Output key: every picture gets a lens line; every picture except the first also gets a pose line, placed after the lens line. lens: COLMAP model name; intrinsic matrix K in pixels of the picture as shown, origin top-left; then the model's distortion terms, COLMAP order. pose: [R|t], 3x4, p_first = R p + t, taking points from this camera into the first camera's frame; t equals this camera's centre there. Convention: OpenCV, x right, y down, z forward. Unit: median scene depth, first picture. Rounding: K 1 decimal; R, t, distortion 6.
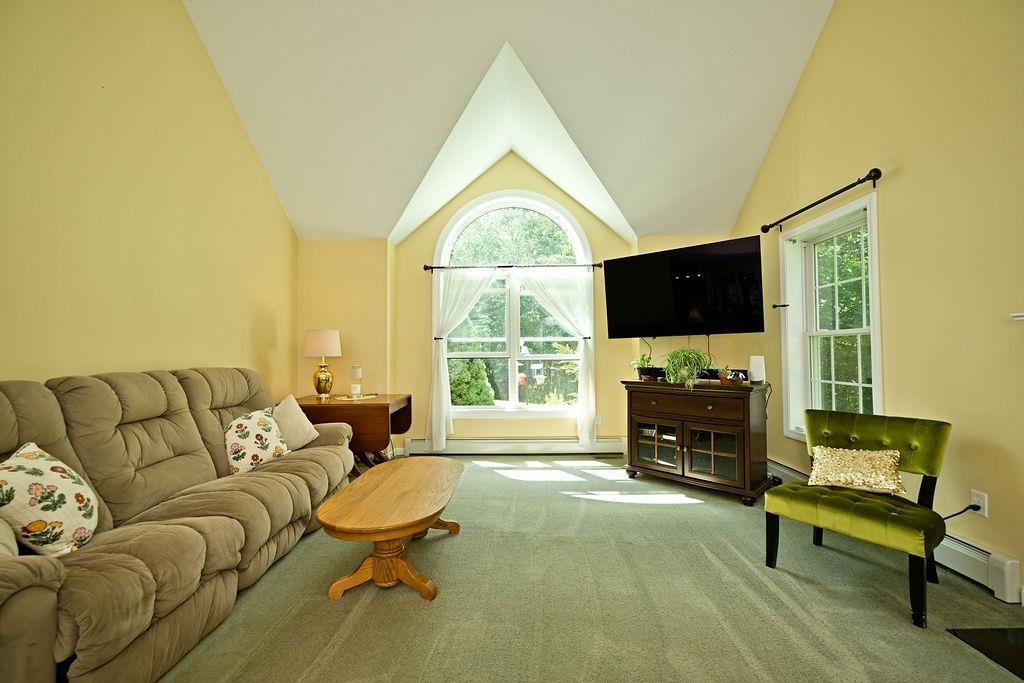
lens RADIAL K [[409.2, 0, 509.7], [0, 409.2, 343.2], [0, 0, 1]] dist [0.008010, 0.000113]
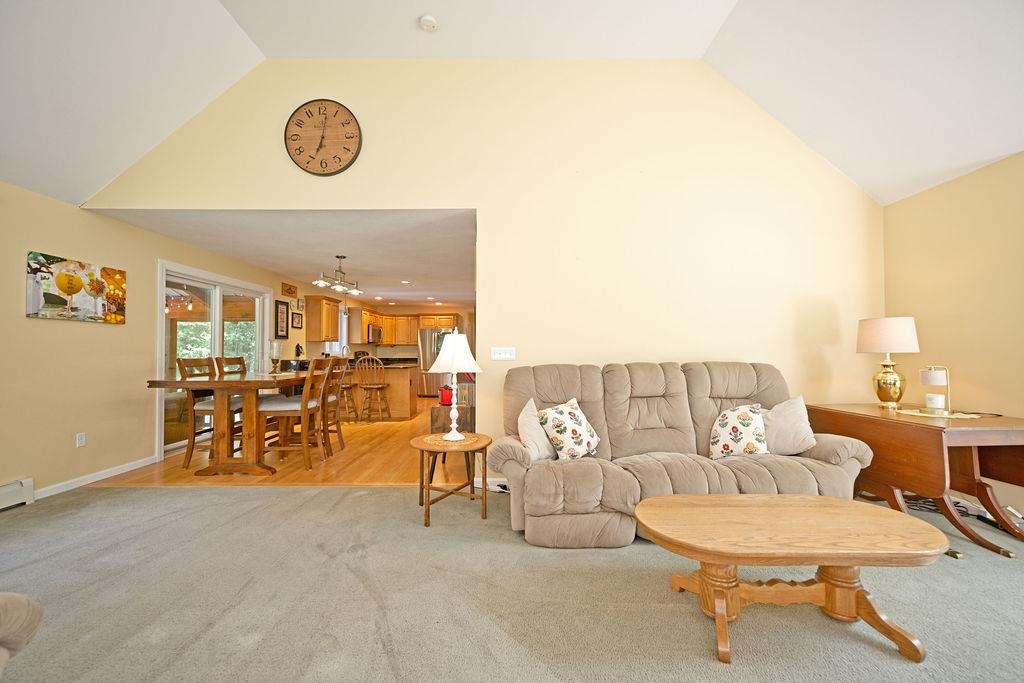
lens RADIAL K [[412.7, 0, 510.9], [0, 412.7, 344.9], [0, 0, 1]] dist [0.008474, 0.000733]
pose [[0.014236, -0.012625, -0.999819, 0.436837], [0.030483, 0.999461, -0.012186, 0.009116], [0.999434, -0.030304, 0.014613, 0.421660]]
